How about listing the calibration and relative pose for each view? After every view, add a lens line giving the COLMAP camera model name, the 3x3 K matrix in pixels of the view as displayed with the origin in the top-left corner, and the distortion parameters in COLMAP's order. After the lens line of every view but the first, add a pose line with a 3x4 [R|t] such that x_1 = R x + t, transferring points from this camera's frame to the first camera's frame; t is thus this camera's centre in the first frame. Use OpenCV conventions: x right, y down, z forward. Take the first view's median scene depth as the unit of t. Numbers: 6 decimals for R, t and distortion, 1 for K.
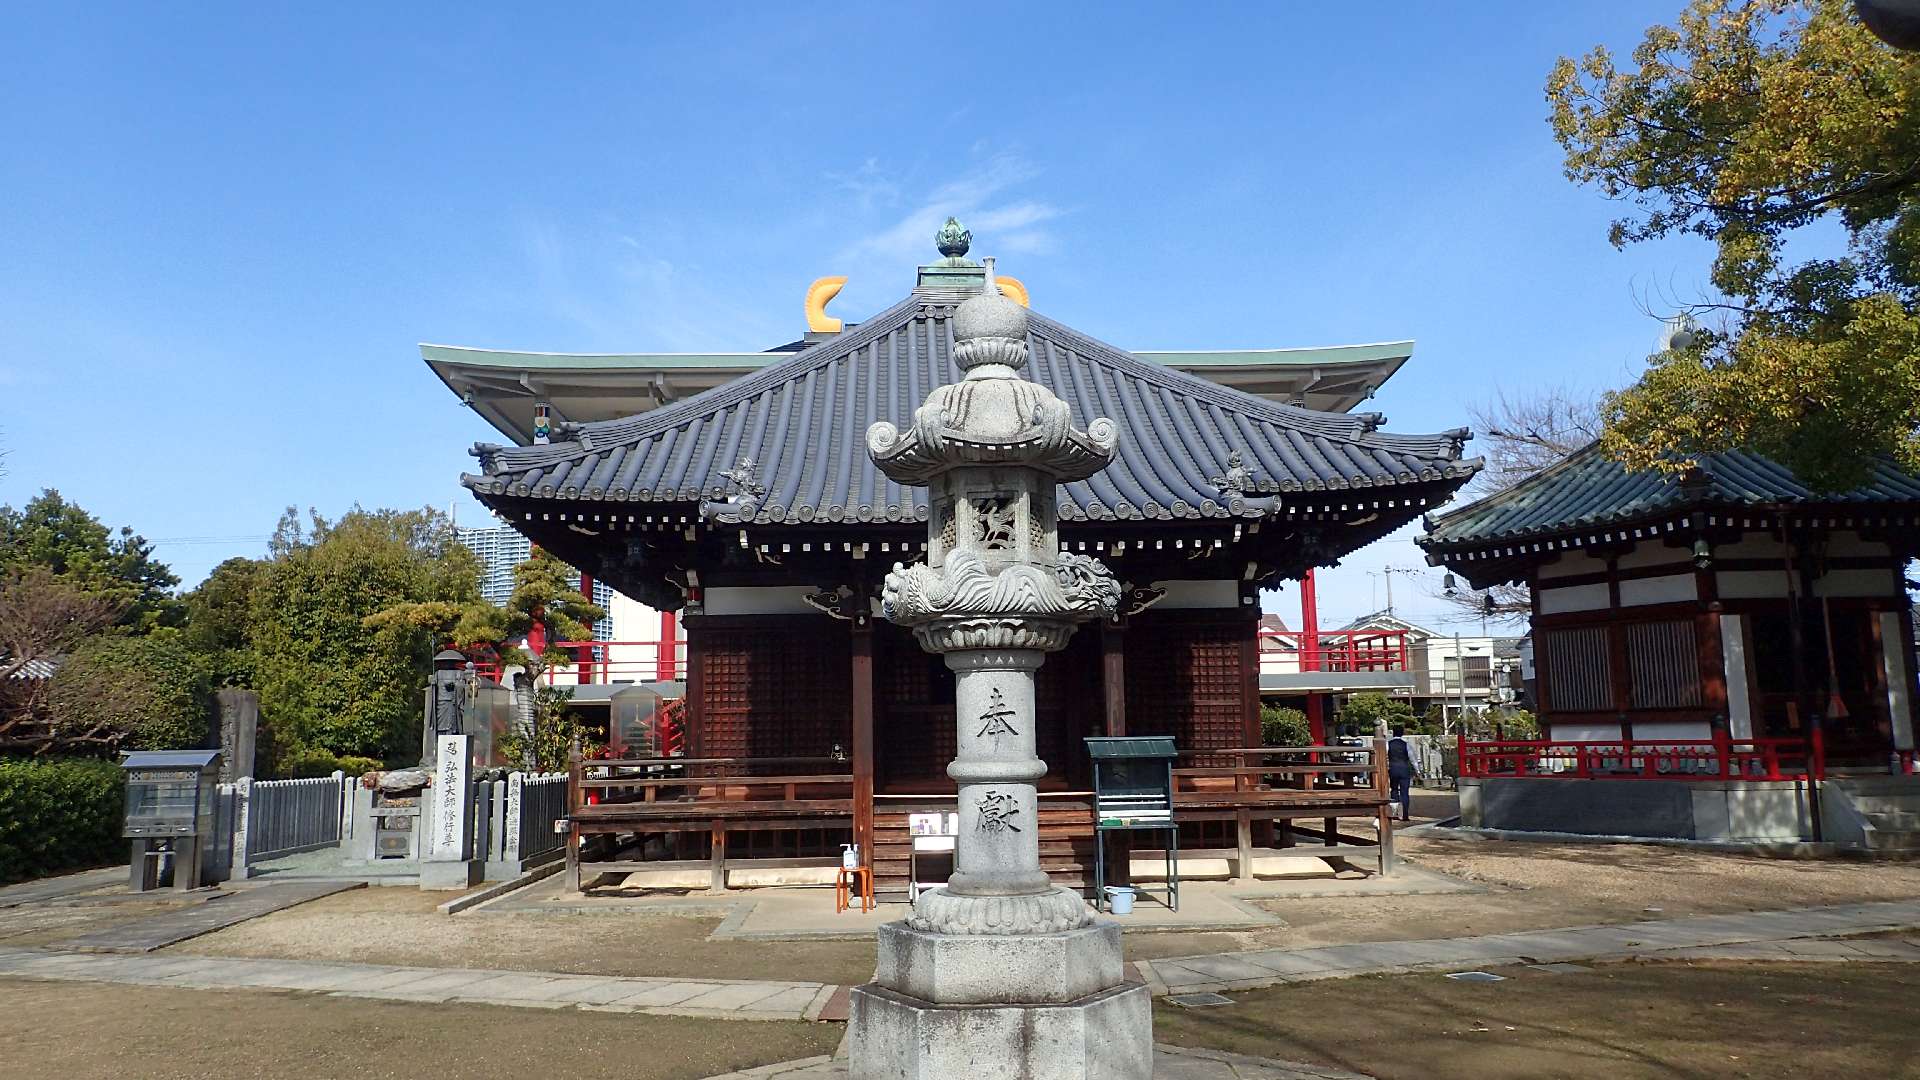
lens RADIAL K [[1417.8, 0, 964.7], [0, 1417.8, 543.1], [0, 0, 1]] dist [0.021244, -0.014220]
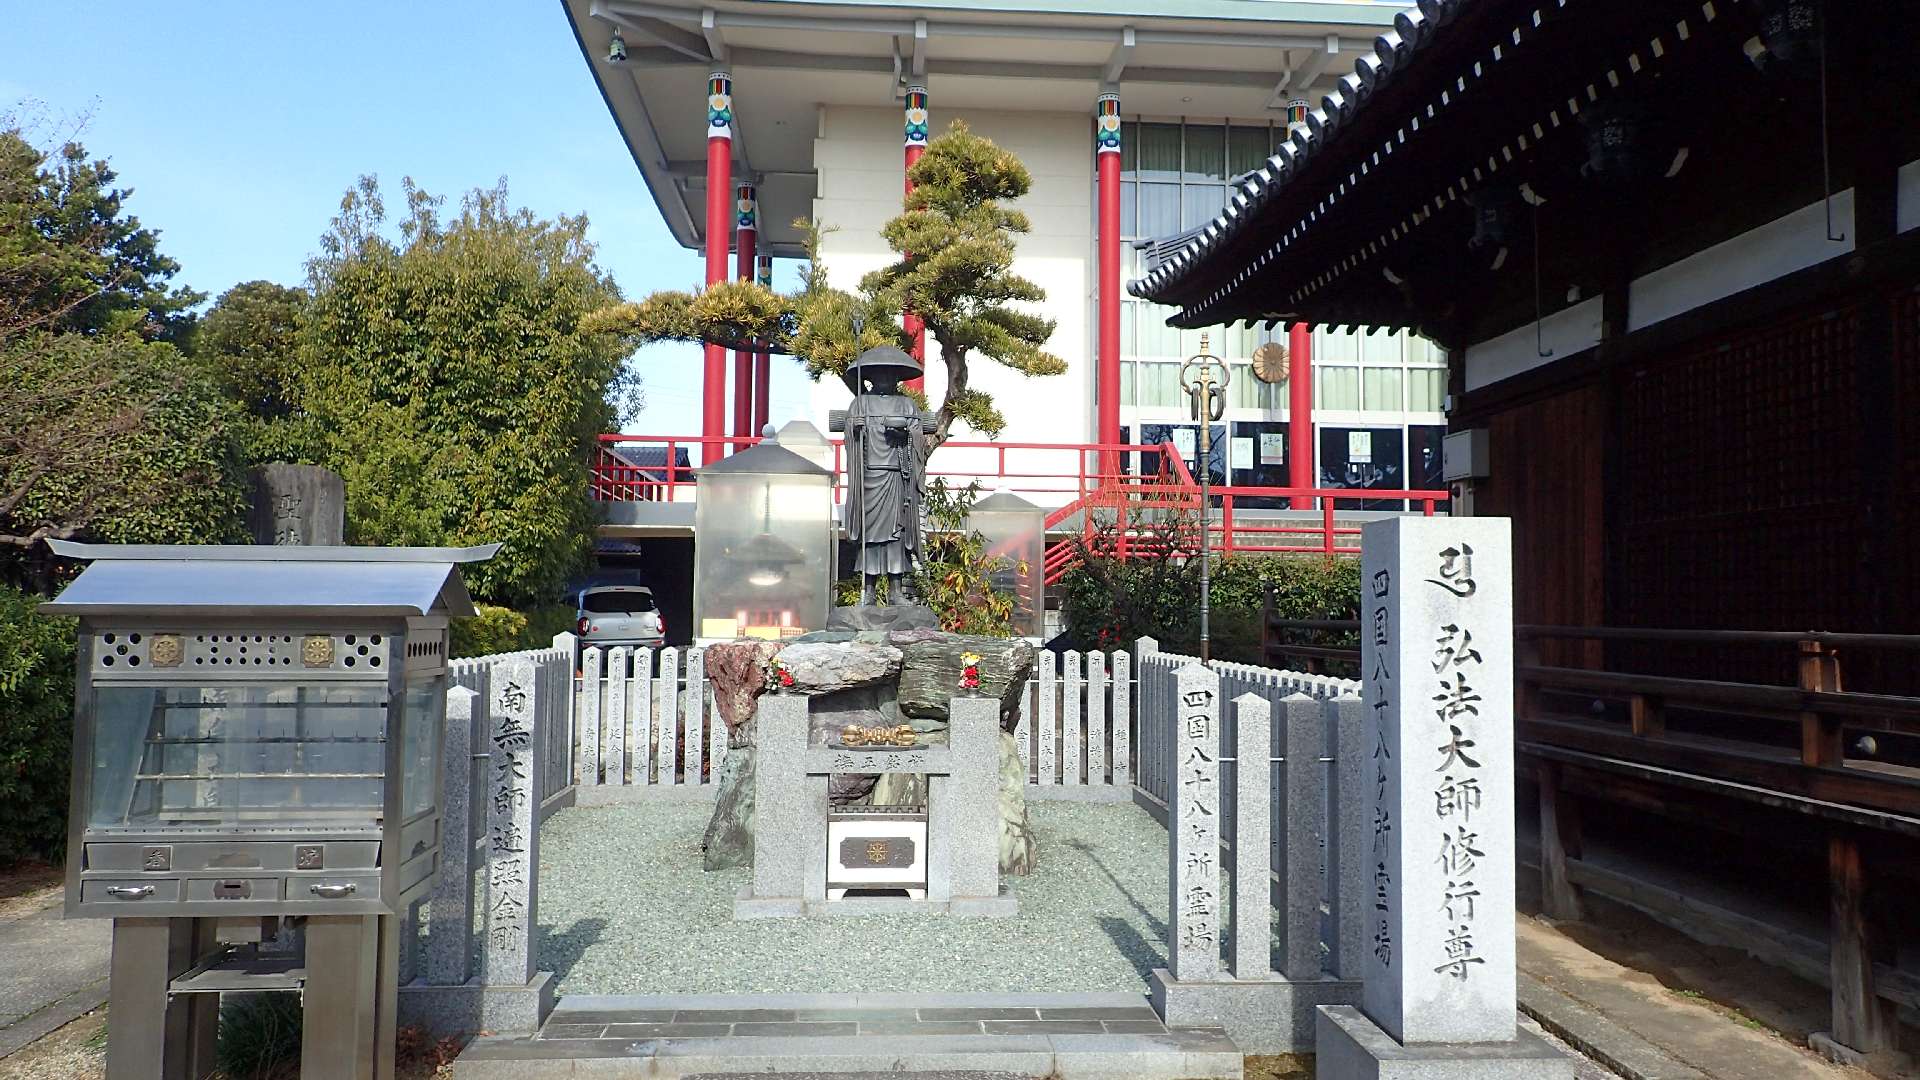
lens RADIAL K [[1417.8, 0, 955.4], [0, 1417.8, 533.1], [0, 0, 1]] dist [0.021244, -0.014220]
pose [[0.999440, 0.027889, 0.018466, -0.271677], [-0.029327, 0.996130, 0.082852, 0.073343], [-0.016084, -0.083347, 0.996391, 0.463677]]
